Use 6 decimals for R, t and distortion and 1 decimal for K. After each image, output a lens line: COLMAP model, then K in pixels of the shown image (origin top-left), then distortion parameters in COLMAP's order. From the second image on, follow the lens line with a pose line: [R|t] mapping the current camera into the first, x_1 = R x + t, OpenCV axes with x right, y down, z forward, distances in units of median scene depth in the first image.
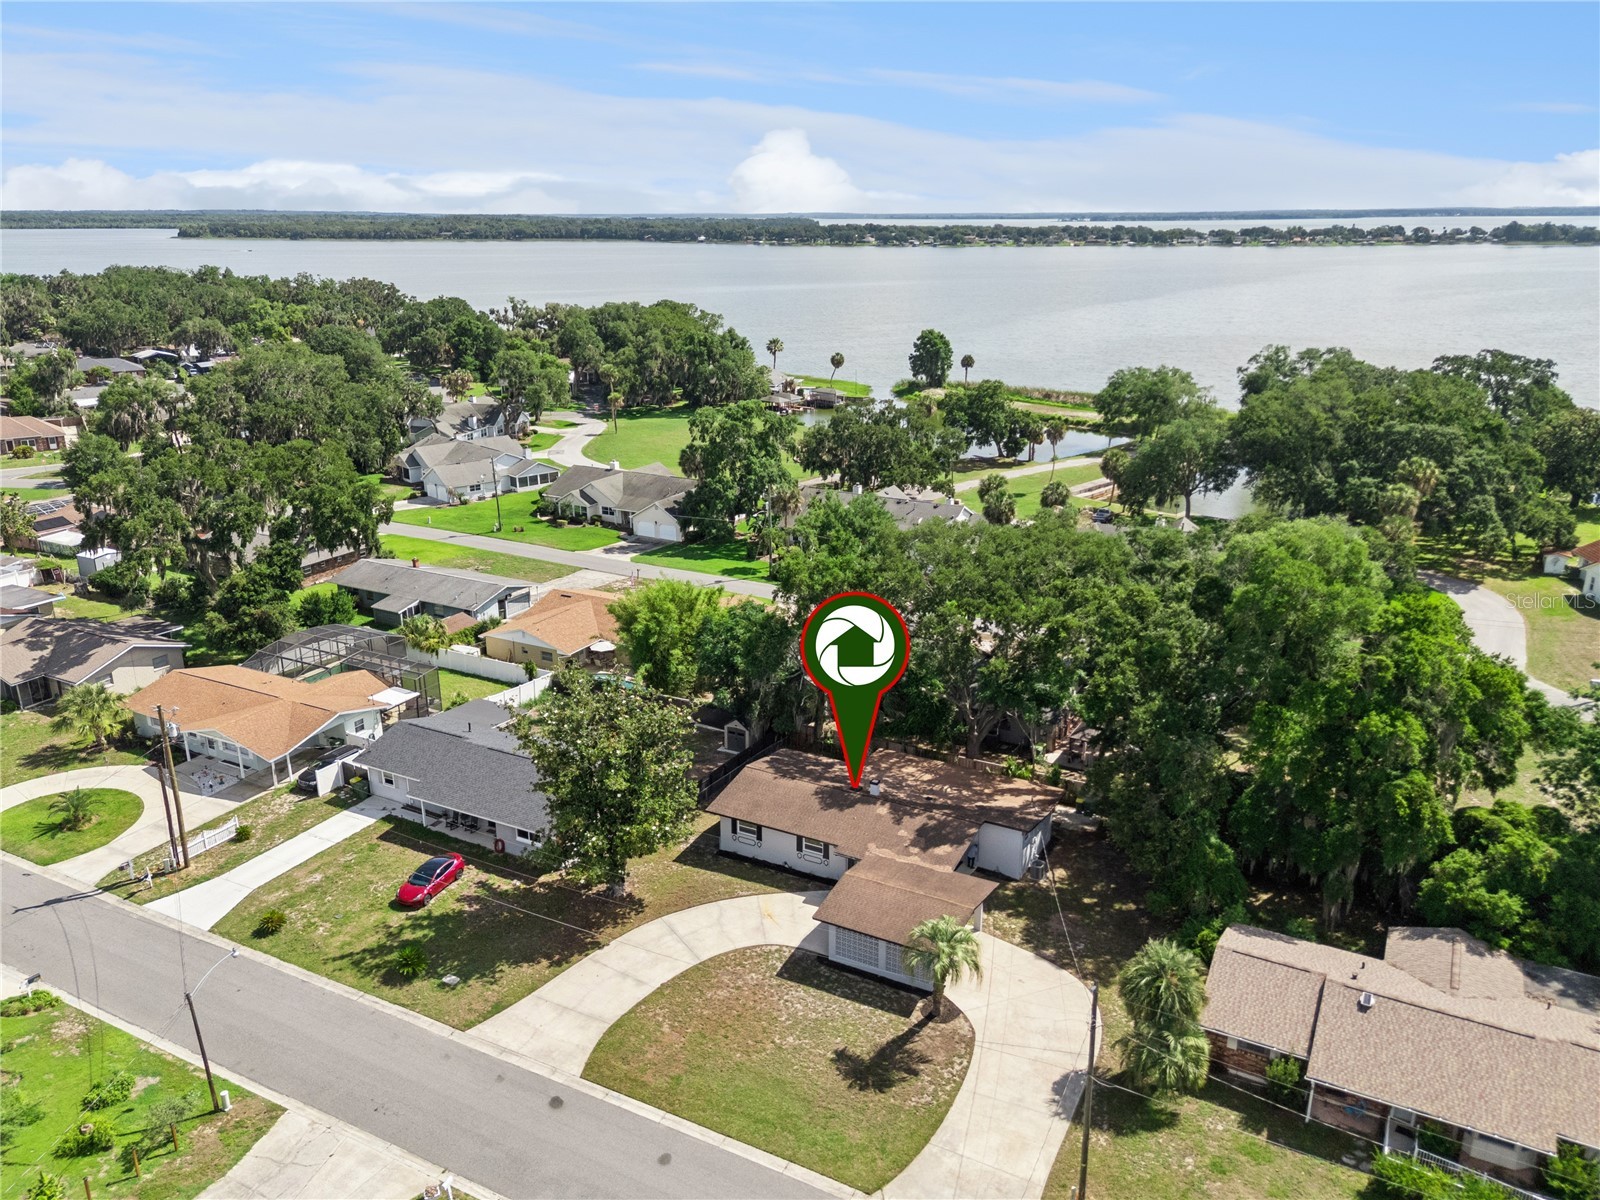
lens RADIAL K [[1197.6, 0, 800.0], [0, 1197.6, 600.0], [0, 0, 1]] dist [0.021078, 0.004399]
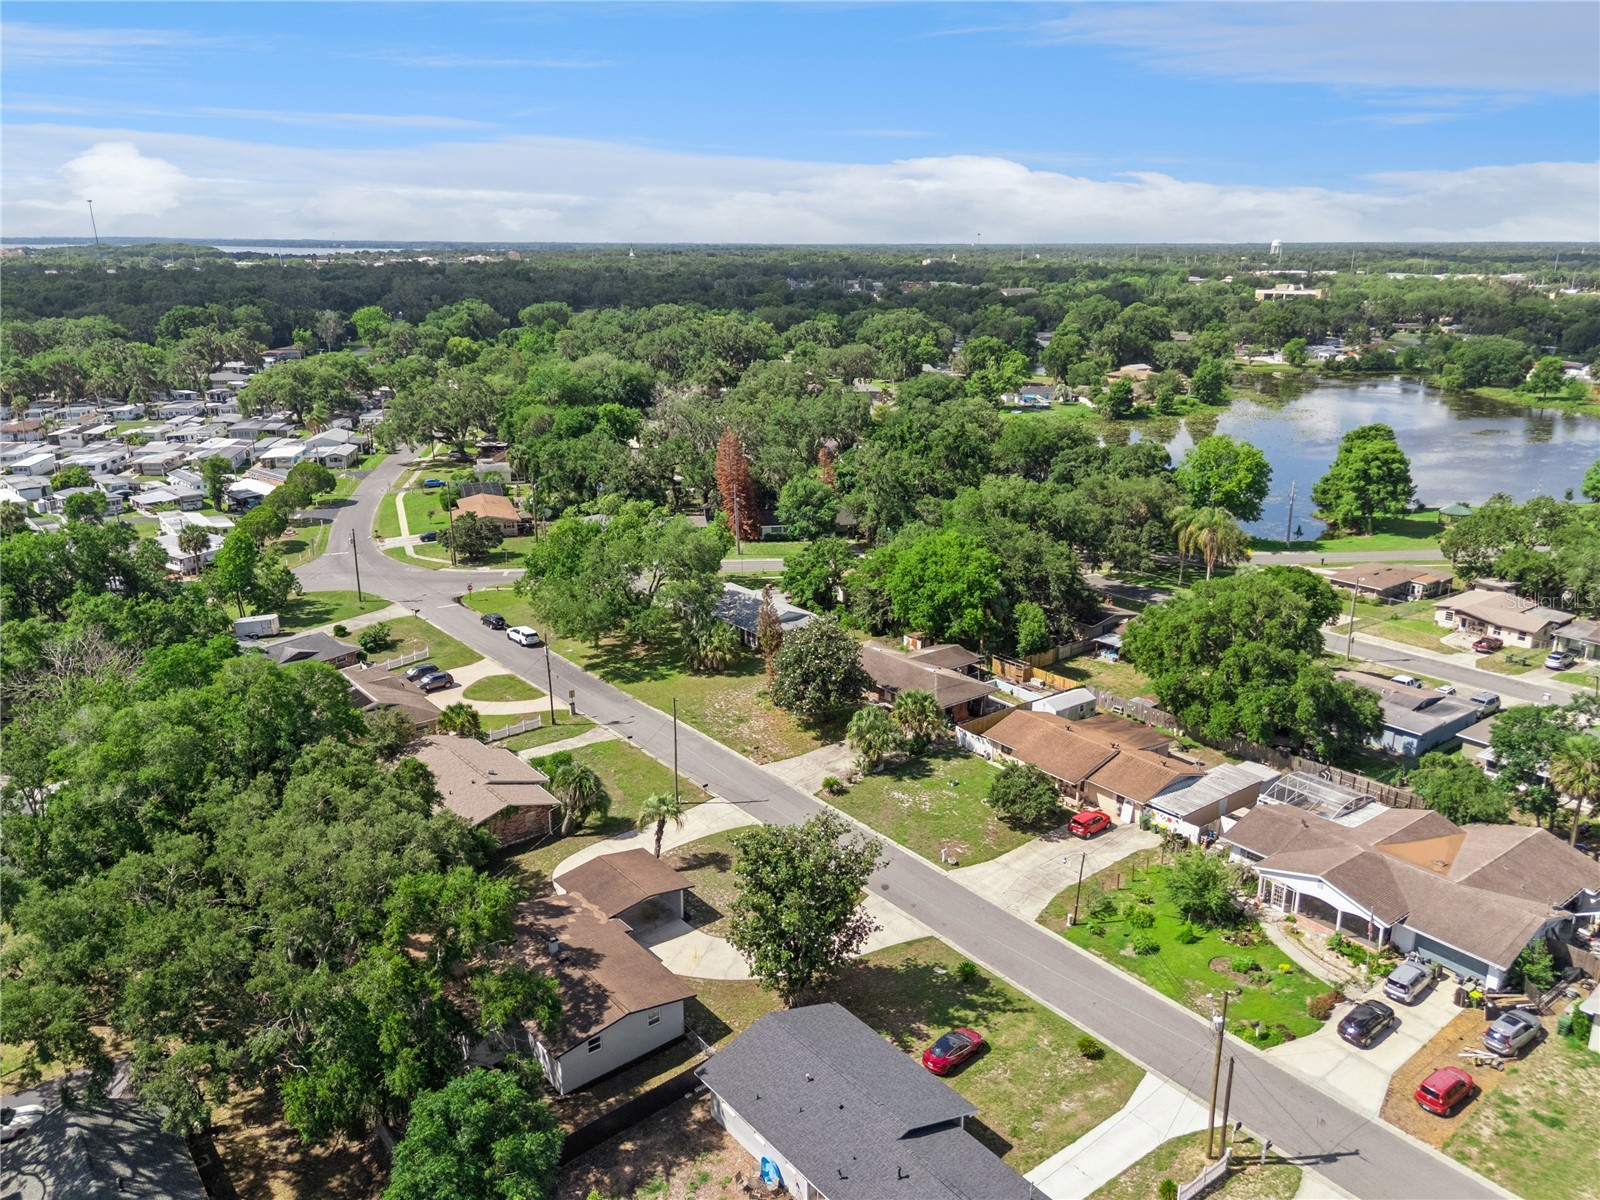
lens RADIAL K [[1197.6, 0, 800.0], [0, 1197.6, 600.0], [0, 0, 1]] dist [0.021078, 0.004399]
pose [[-0.917312, -0.114646, 0.381307, -0.646091], [0.123976, 0.827807, 0.547143, -0.824349], [-0.378376, 0.549174, -0.745144, 1.932135]]
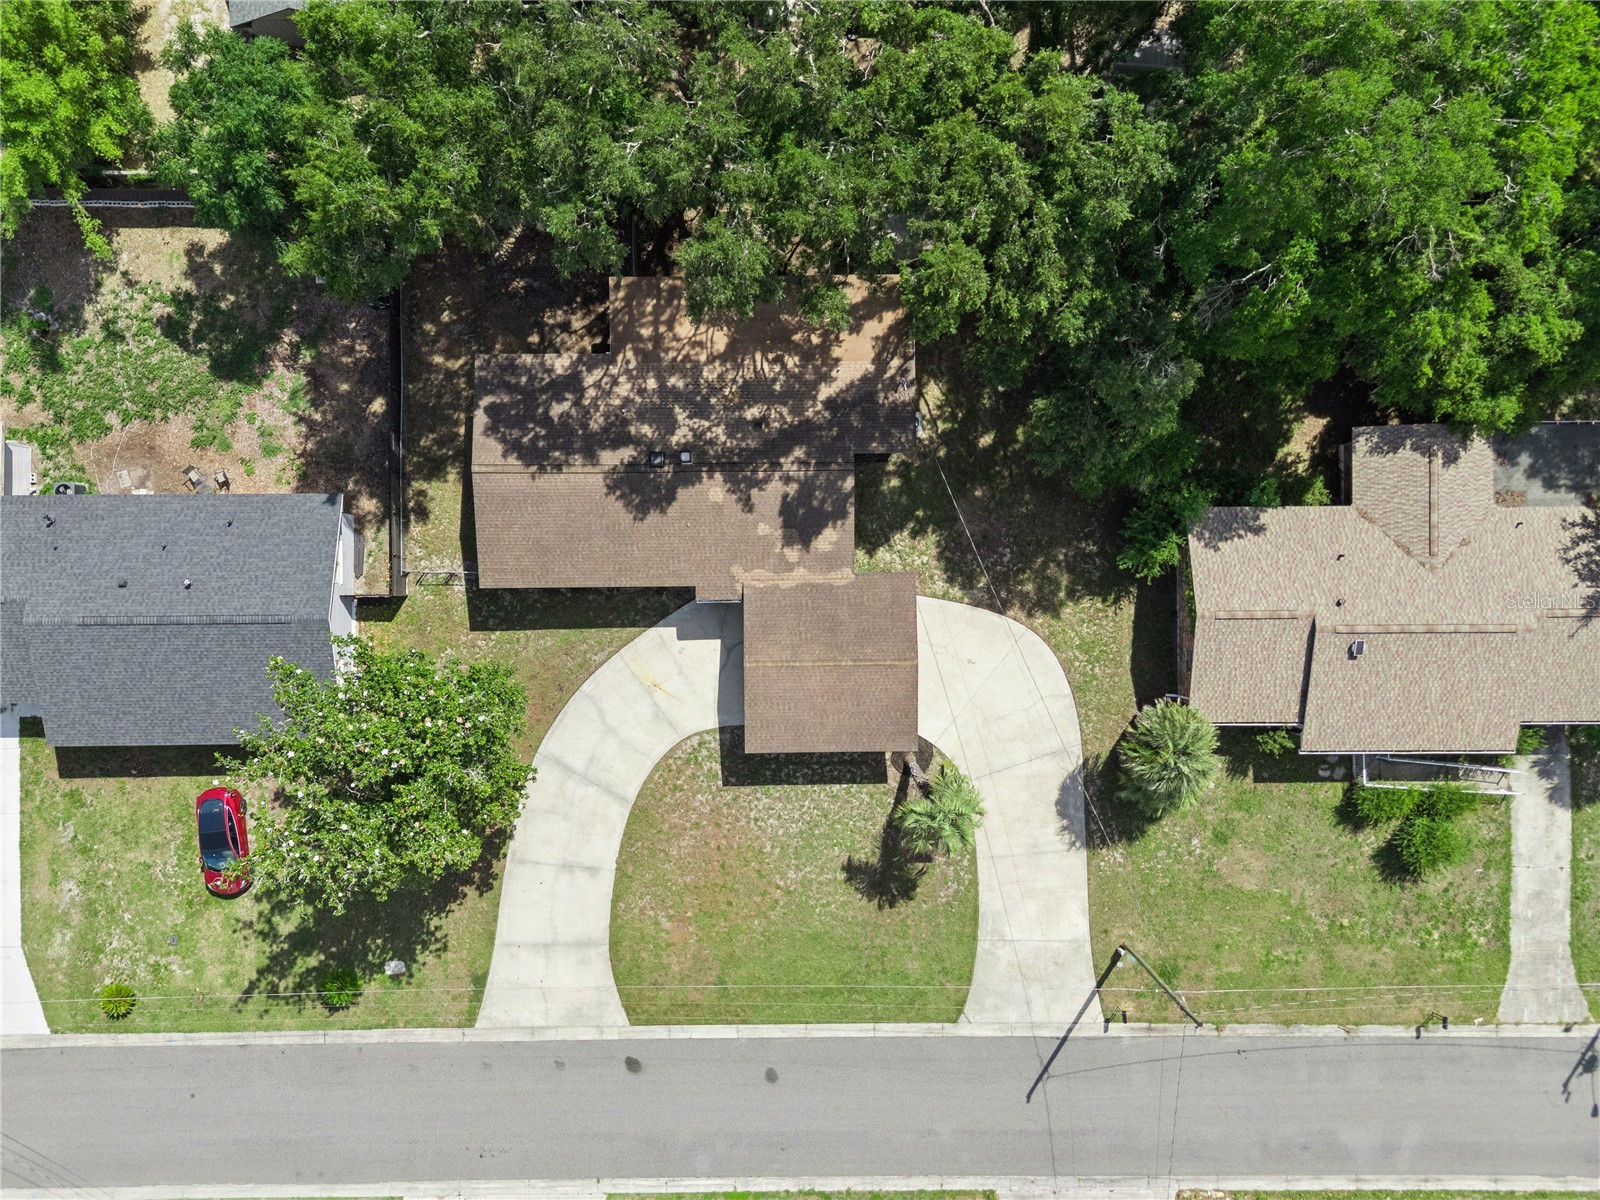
lens RADIAL K [[1197.6, 0, 800.0], [0, 1197.6, 600.0], [0, 0, 1]] dist [0.021078, 0.004399]
pose [[0.875681, -0.482792, 0.009702, 0.090073], [0.141037, 0.274923, 0.951066, -0.573289], [-0.461834, -0.831462, 0.308836, 0.861430]]
